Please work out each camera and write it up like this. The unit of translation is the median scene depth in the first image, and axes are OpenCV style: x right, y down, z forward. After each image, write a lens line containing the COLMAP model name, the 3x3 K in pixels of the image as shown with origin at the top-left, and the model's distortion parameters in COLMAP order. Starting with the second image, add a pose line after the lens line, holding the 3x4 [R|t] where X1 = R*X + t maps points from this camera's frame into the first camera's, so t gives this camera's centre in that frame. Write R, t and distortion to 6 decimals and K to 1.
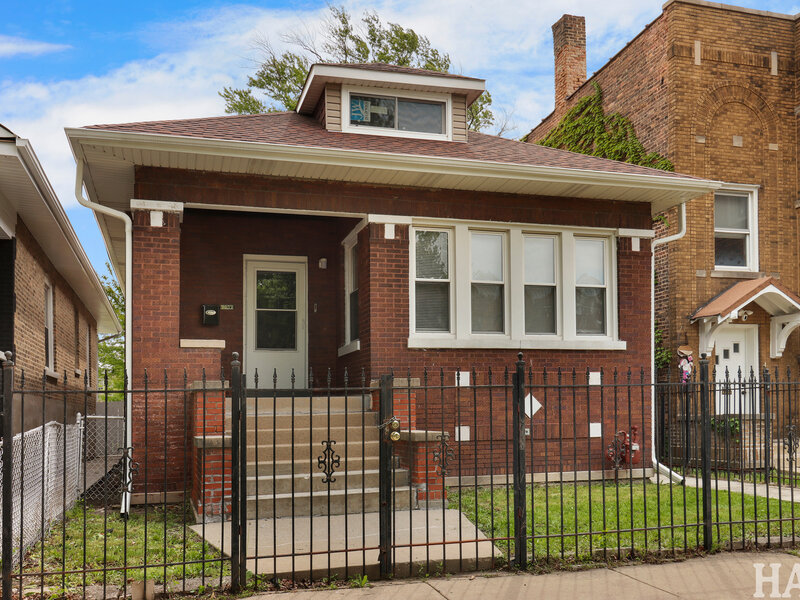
lens RADIAL K [[648.6, 0, 400.0], [0, 648.6, 300.0], [0, 0, 1]] dist [0.002414, 0.002420]
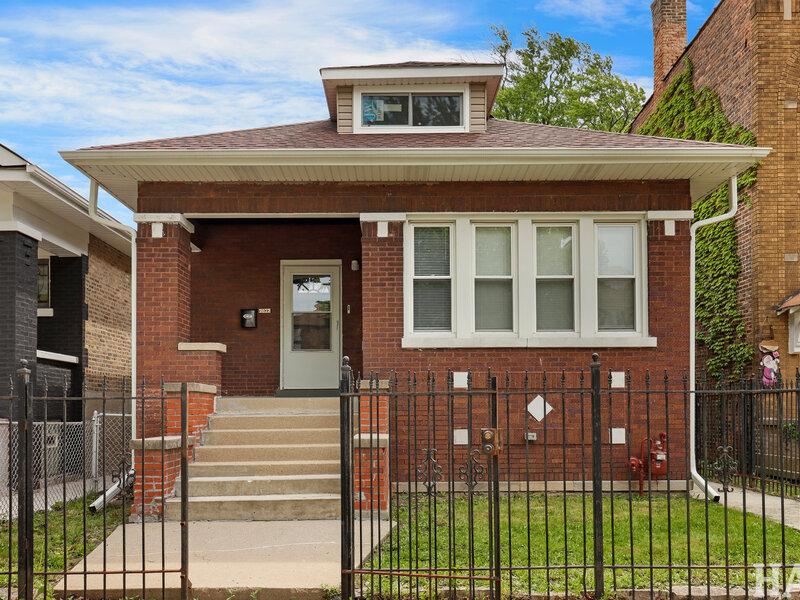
lens RADIAL K [[604.7, 0, 400.0], [0, 604.7, 309.0], [0, 0, 1]] dist [0.002477, 0.000681]
pose [[0.969345, -0.027119, -0.244202, 0.210822], [0.030620, 0.999475, 0.010554, 0.005162], [0.243788, -0.017708, 0.969667, 0.108968]]
